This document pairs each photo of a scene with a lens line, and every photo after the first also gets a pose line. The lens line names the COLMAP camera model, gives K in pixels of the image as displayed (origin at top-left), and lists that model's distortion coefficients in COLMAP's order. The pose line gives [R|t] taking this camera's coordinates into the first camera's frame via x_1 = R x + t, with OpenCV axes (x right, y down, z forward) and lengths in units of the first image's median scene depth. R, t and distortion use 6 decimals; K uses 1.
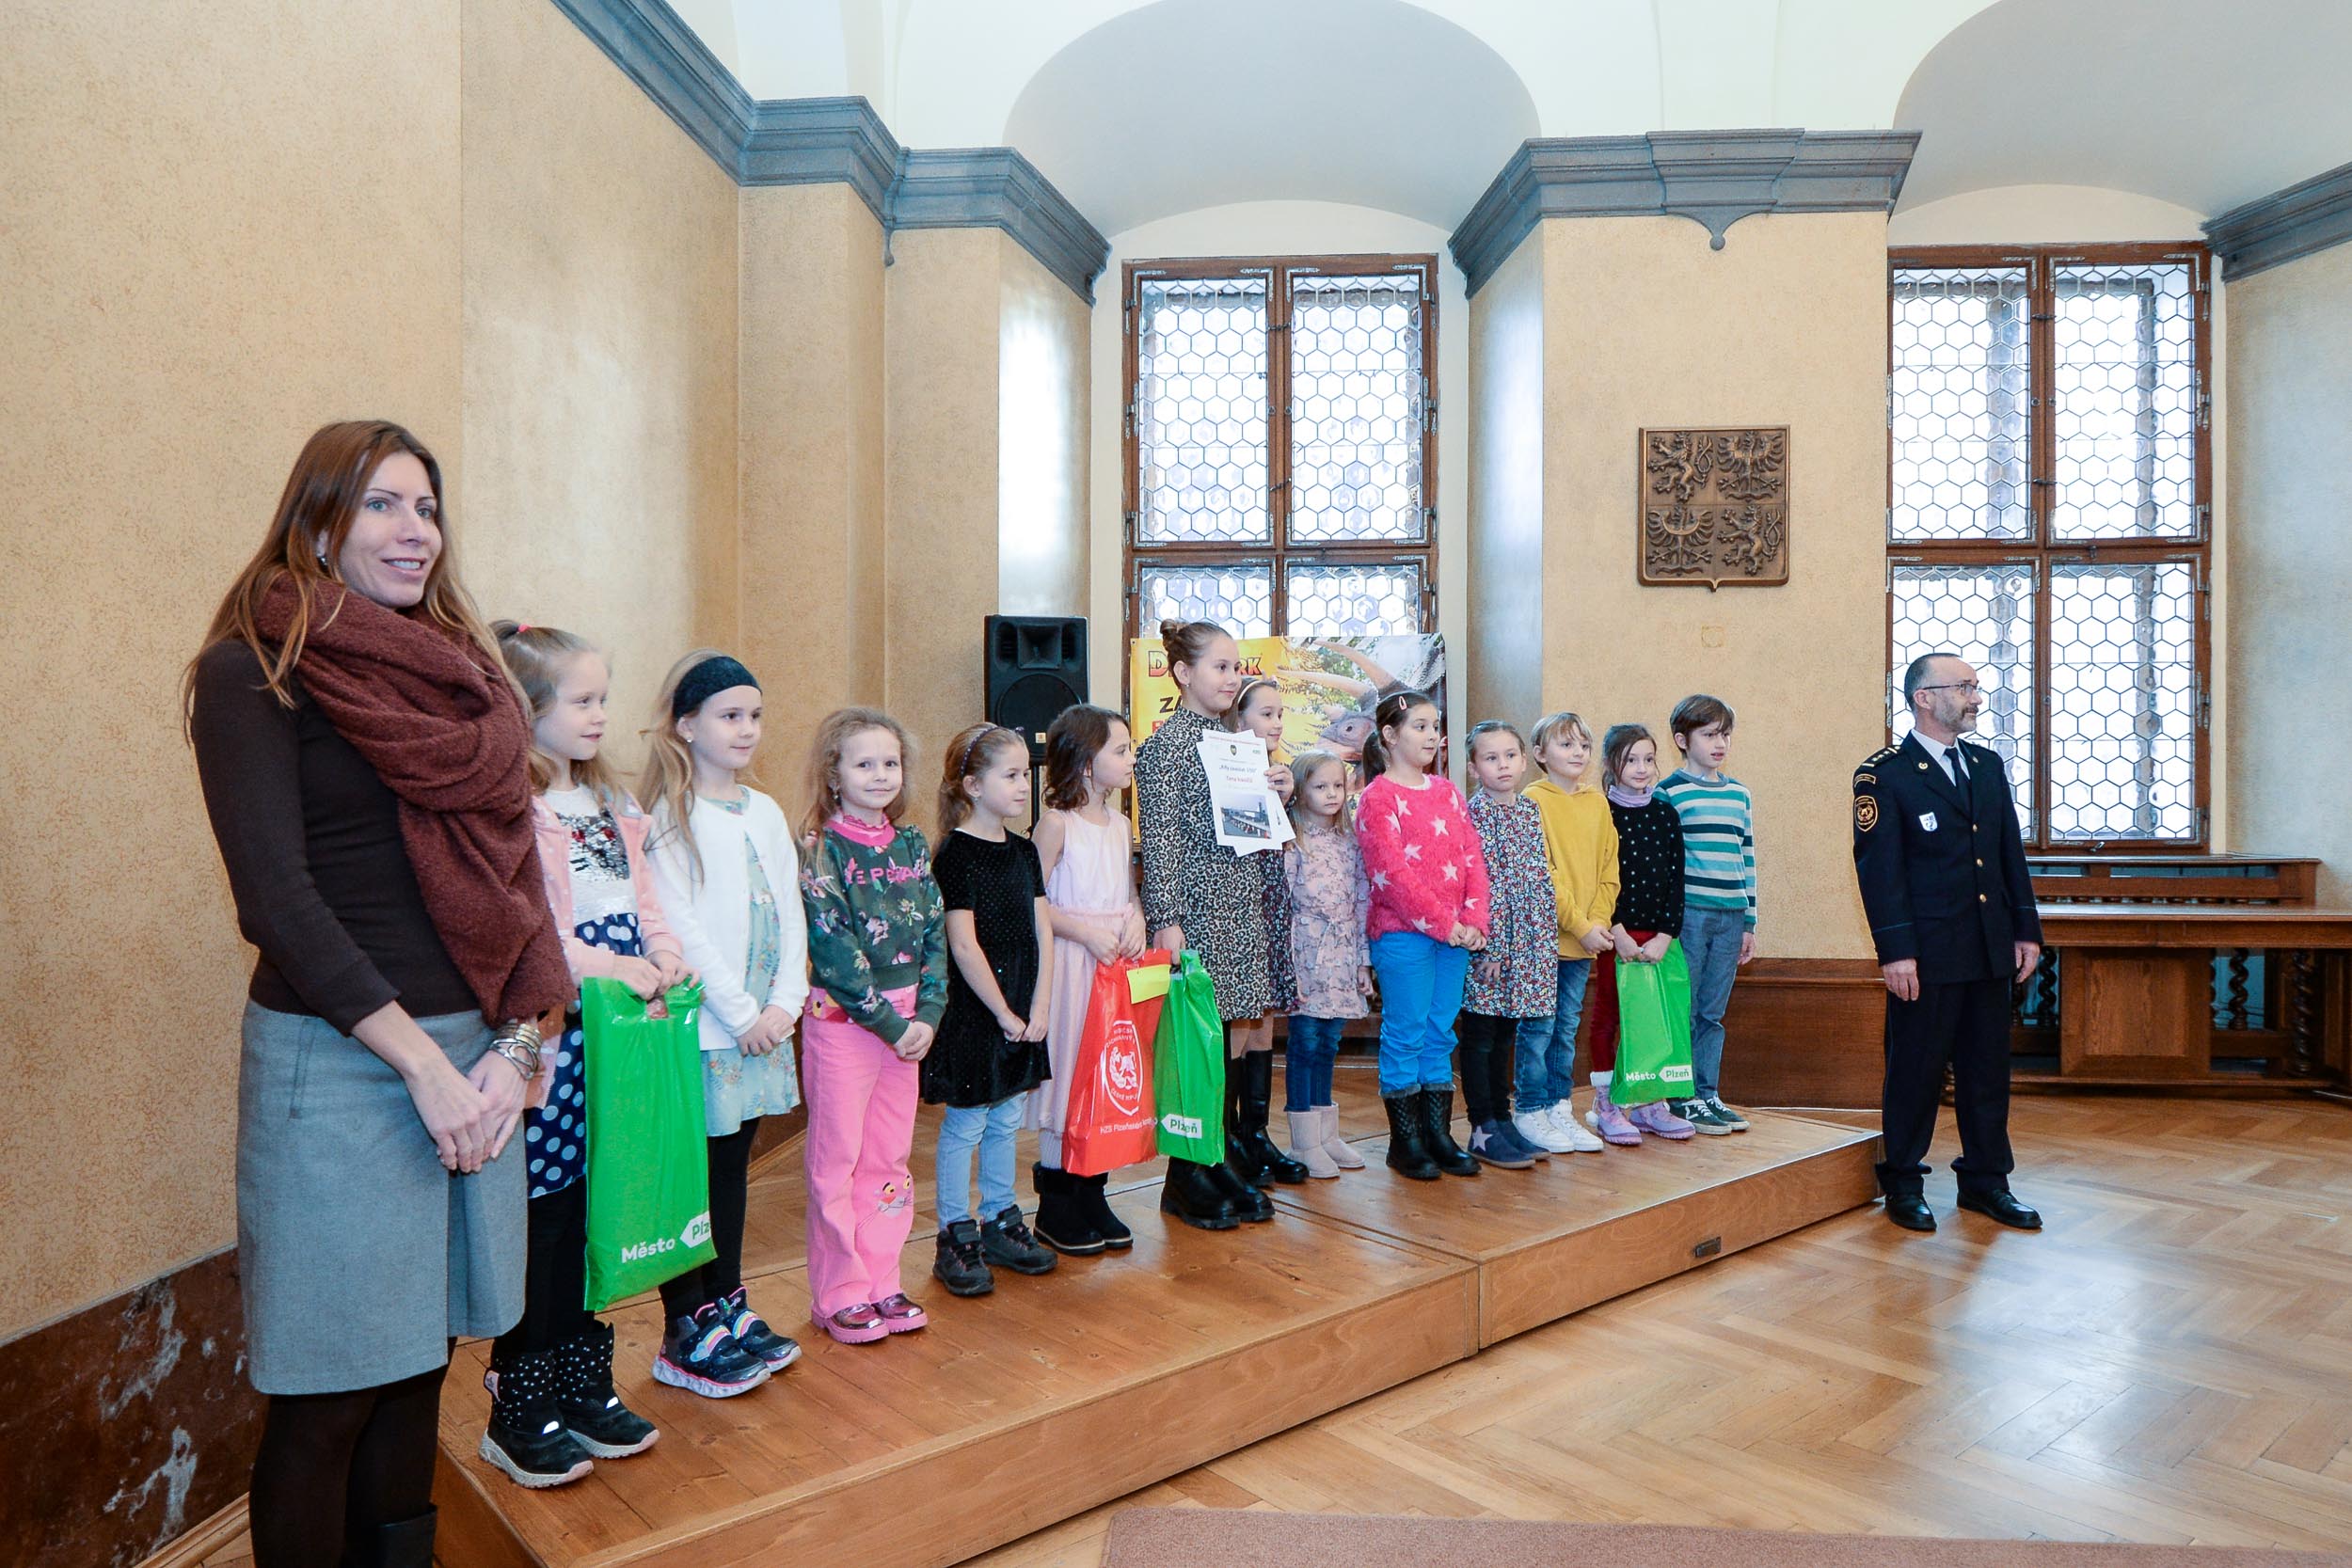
lens RADIAL K [[1556.1, 0, 1178.8], [0, 1556.1, 789.4], [0, 0, 1]] dist [-0.004321, 0.003049]
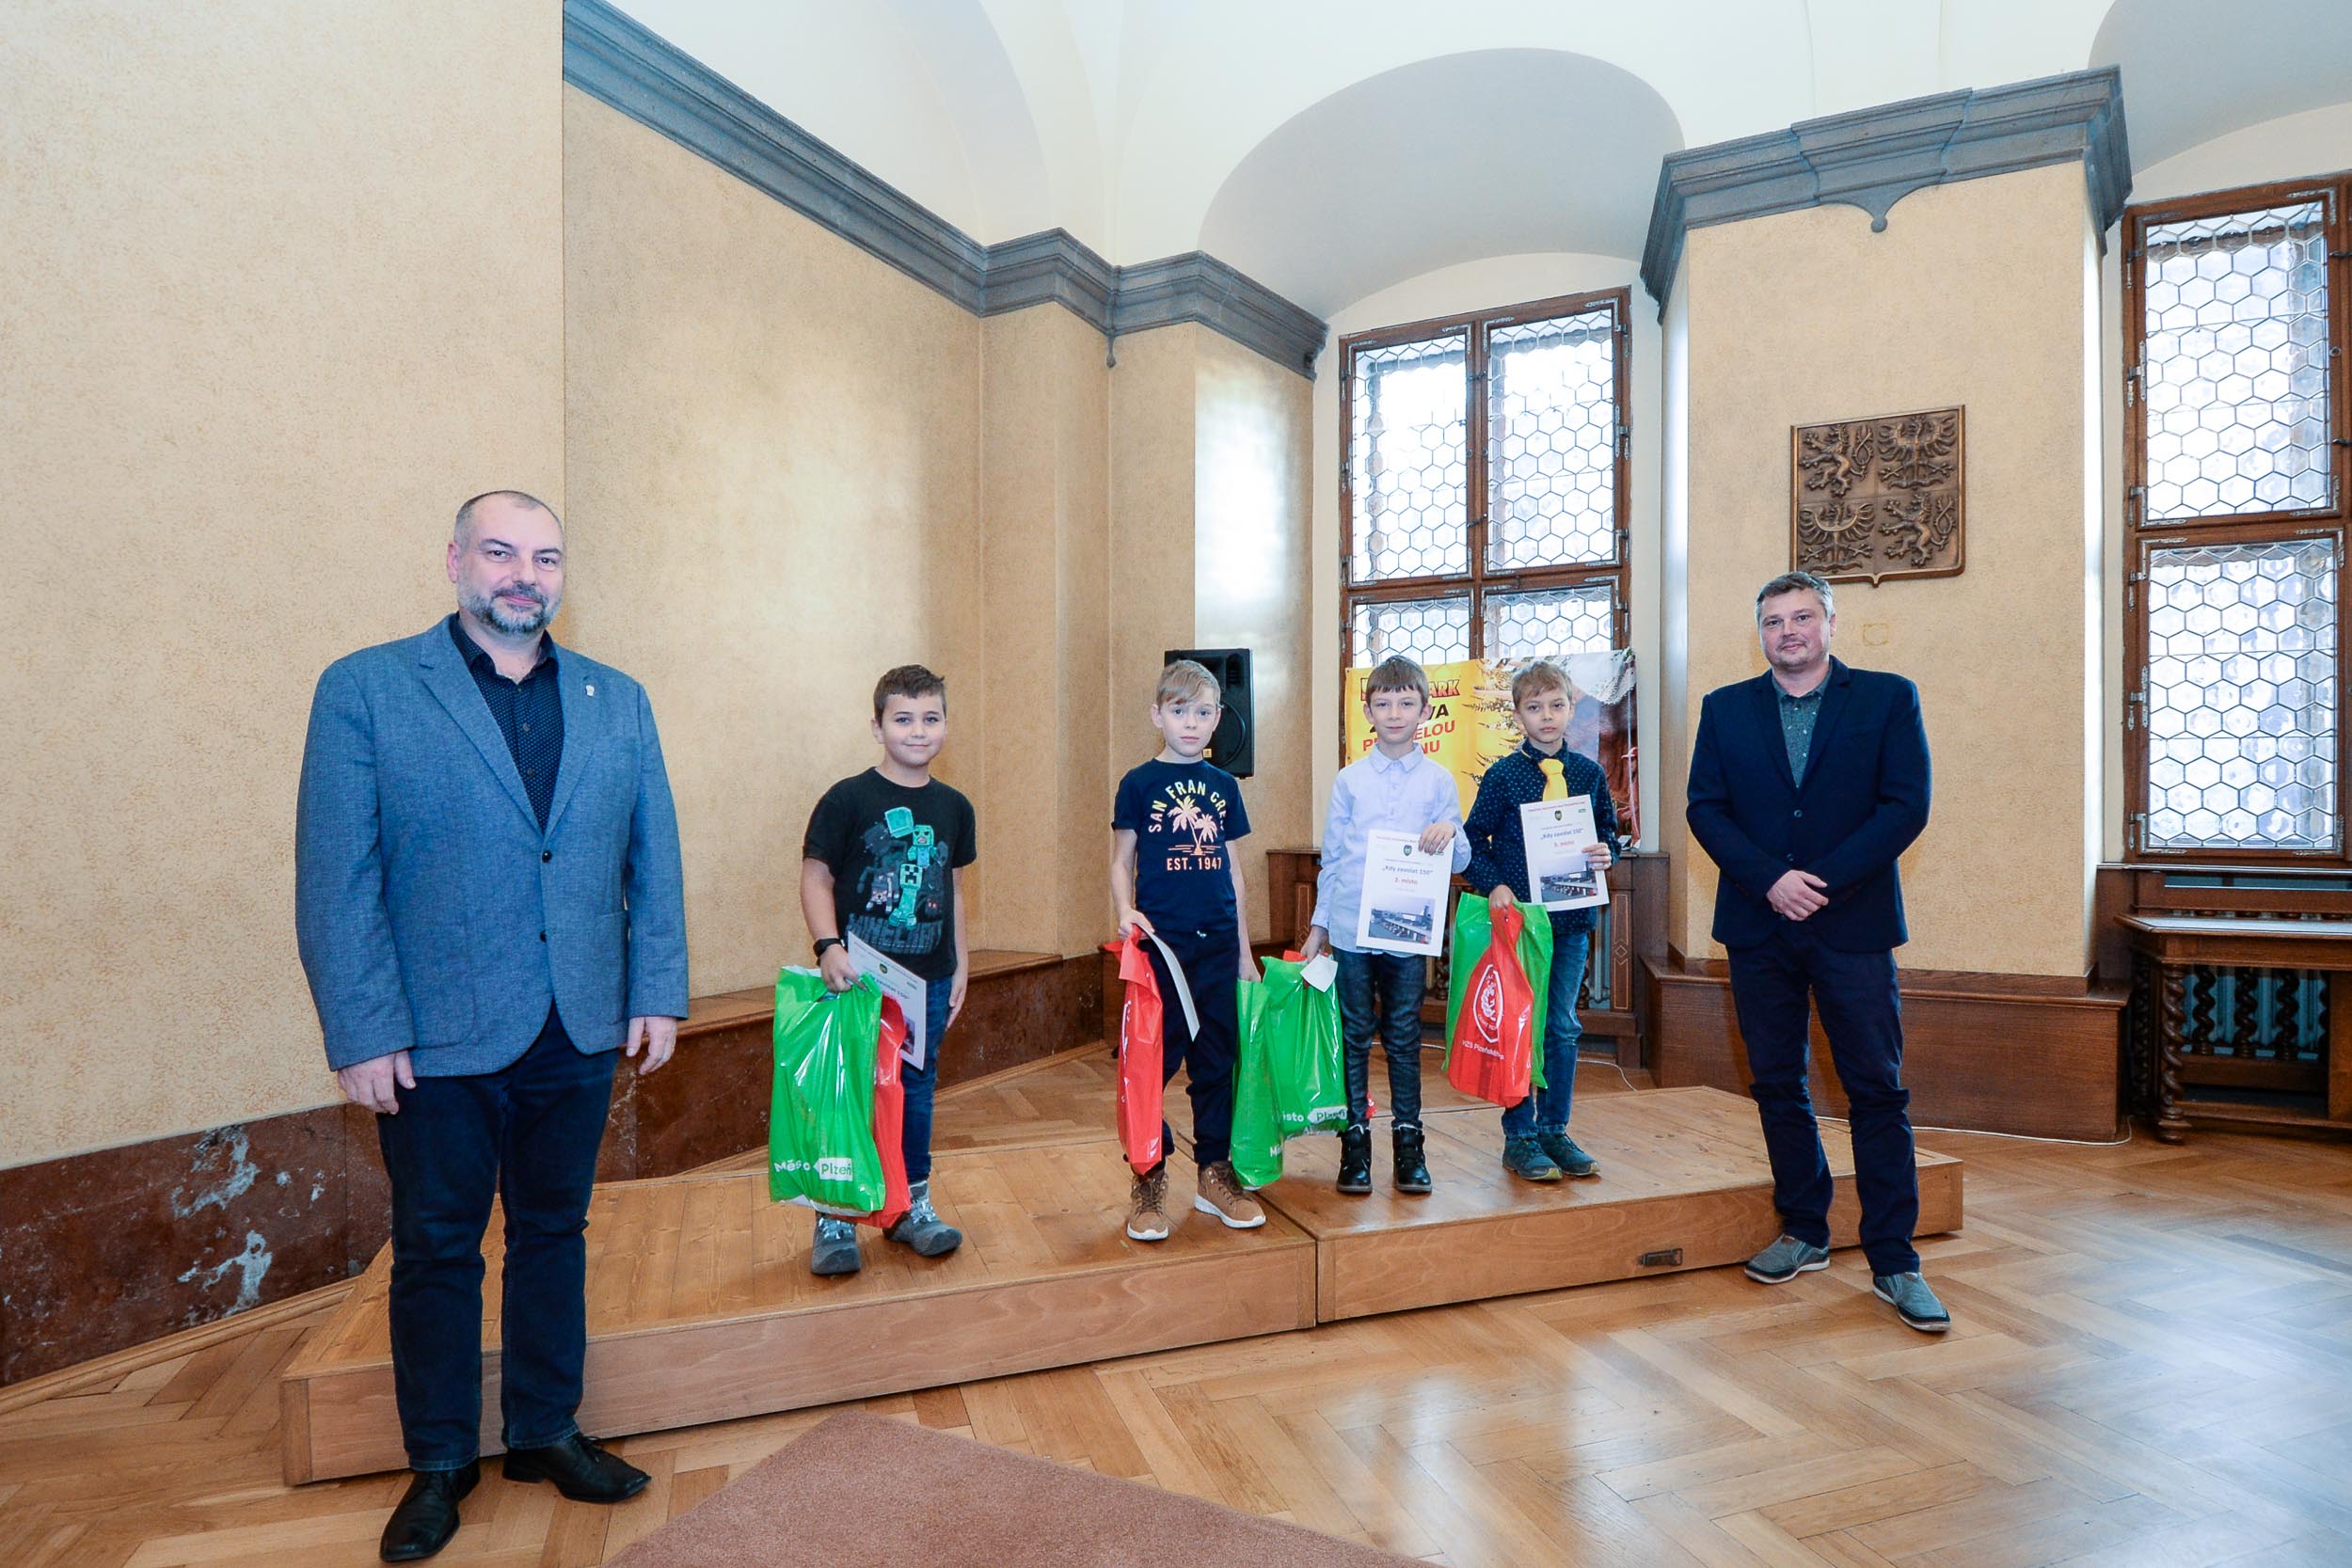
lens RADIAL K [[1268.3, 0, 1107.9], [0, 1268.3, 821.7], [0, 0, 1]] dist [0.000898, -0.013849]
pose [[0.924315, -0.000057, -0.381631, 0.206354], [0.001988, 0.999987, 0.004666, 0.013622], [0.381626, -0.005071, 0.924303, 0.094904]]
